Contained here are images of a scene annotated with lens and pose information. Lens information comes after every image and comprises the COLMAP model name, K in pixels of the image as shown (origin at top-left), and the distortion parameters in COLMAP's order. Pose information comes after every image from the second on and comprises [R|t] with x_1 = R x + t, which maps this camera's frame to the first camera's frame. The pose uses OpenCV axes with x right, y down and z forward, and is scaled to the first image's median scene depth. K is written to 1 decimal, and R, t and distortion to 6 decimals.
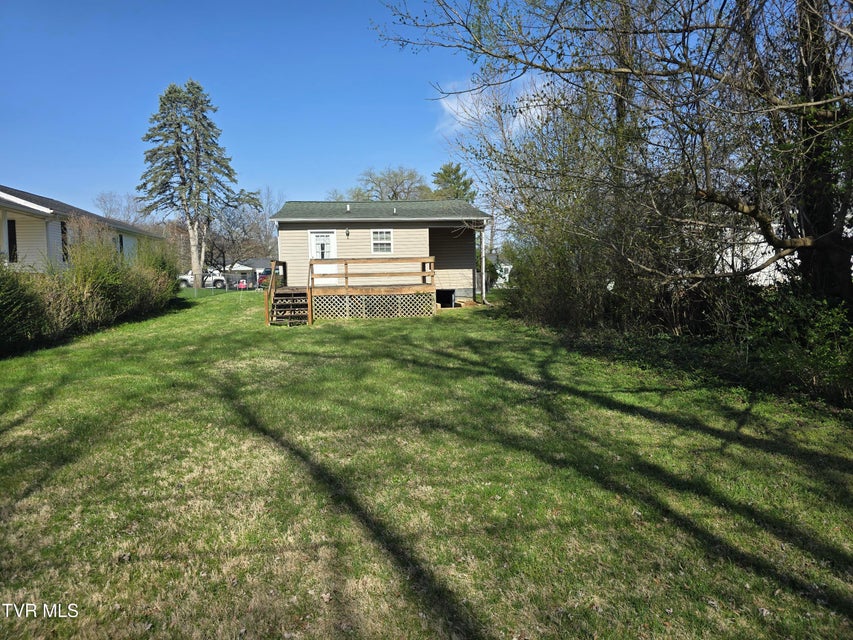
lens RADIAL K [[572.5, 0, 423.1], [0, 572.5, 324.9], [0, 0, 1]] dist [0.058035, -0.060001]
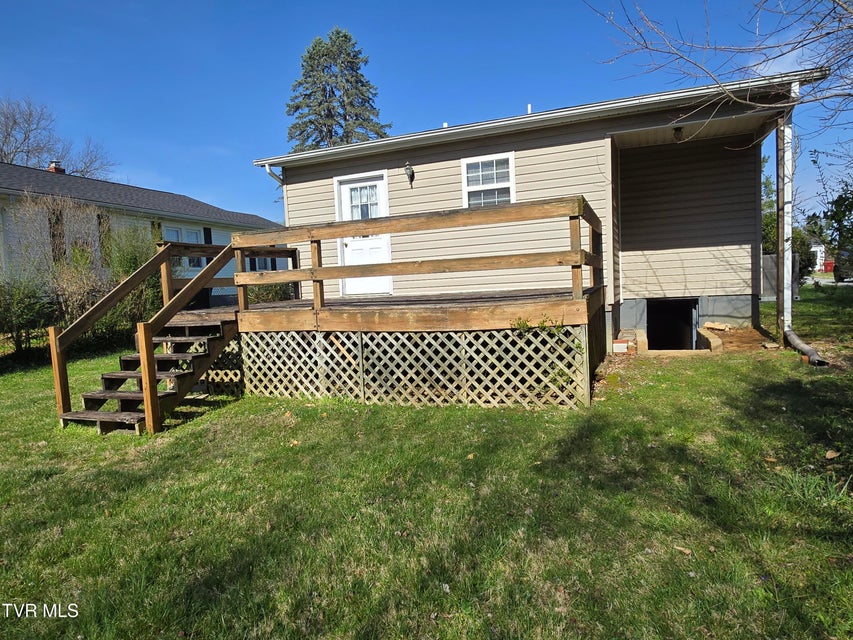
lens RADIAL K [[527.8, 0, 424.8], [0, 527.8, 327.9], [0, 0, 1]] dist [0.004646, -0.002632]
pose [[0.887413, 0.014645, -0.460743, 0.062757], [-0.005633, 0.999765, 0.020928, -0.053269], [0.460941, -0.015977, 0.887287, 0.651235]]
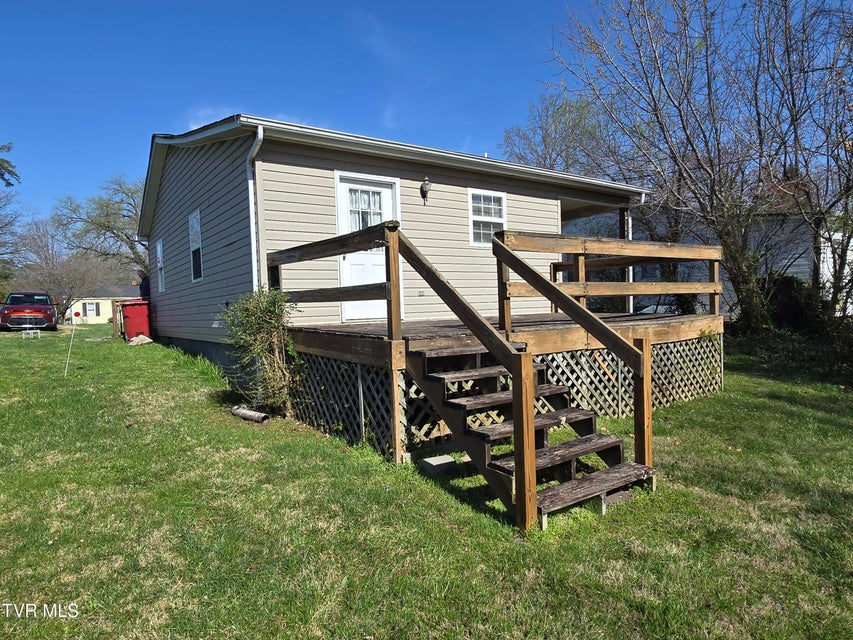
lens RADIAL K [[527.8, 0, 441.1], [0, 527.8, 319.6], [0, 0, 1]] dist [0.004646, -0.002632]
pose [[0.866637, -0.015809, 0.498689, -0.308232], [0.049938, 0.997227, -0.055171, -0.048917], [-0.496434, 0.072717, 0.865023, 0.680531]]
